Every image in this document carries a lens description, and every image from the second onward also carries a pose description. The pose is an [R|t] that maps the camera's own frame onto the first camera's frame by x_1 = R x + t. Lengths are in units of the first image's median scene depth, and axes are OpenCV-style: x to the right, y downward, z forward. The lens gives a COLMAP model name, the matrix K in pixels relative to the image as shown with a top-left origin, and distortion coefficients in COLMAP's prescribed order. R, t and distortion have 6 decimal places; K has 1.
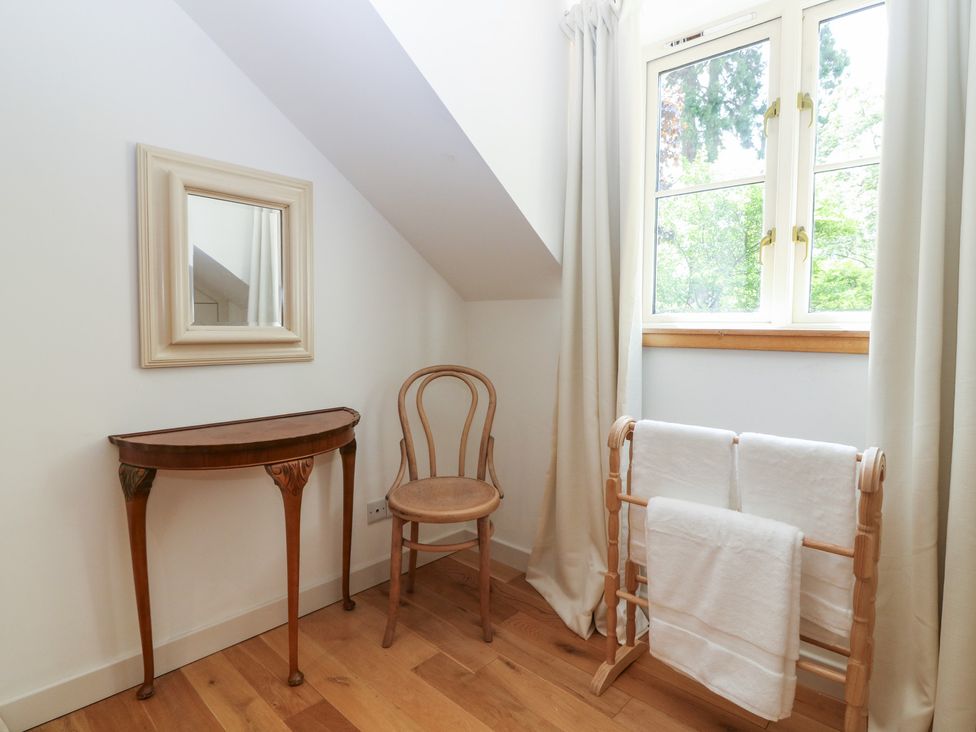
lens RADIAL K [[508.8, 0, 494.7], [0, 508.8, 357.5], [0, 0, 1]] dist [0.002428, -0.014164]
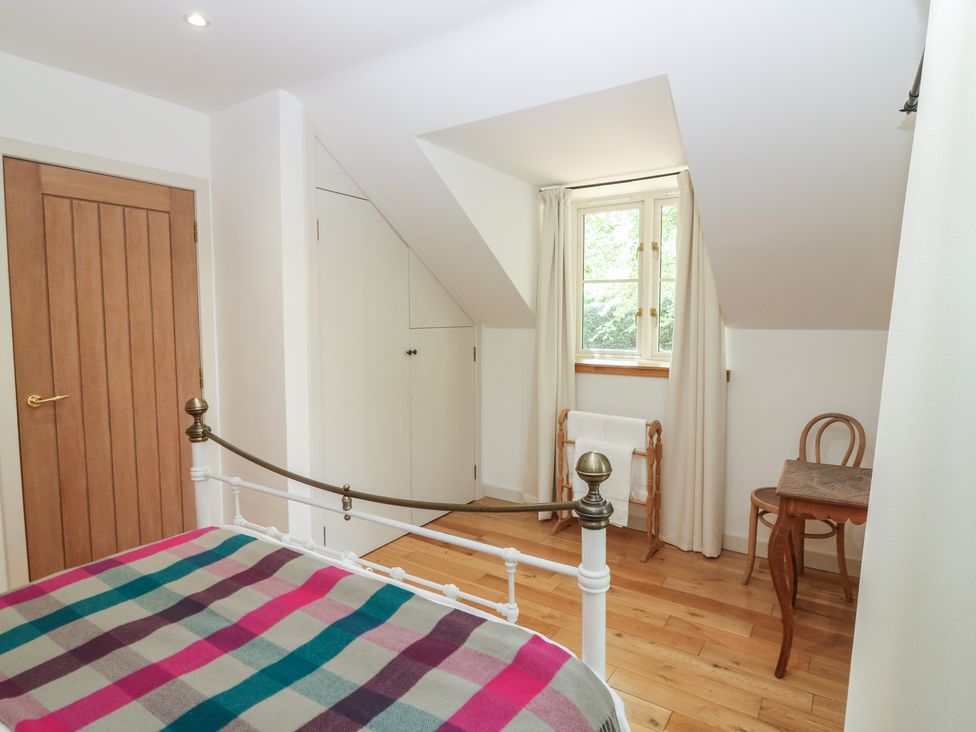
lens RADIAL K [[508.8, 0, 494.7], [0, 508.8, 357.5], [0, 0, 1]] dist [0.002428, -0.014164]
pose [[0.993846, -0.001399, 0.110757, -0.227783], [0.001903, 0.999988, -0.004443, -0.065791], [-0.110750, 0.004626, 0.993838, -0.899175]]
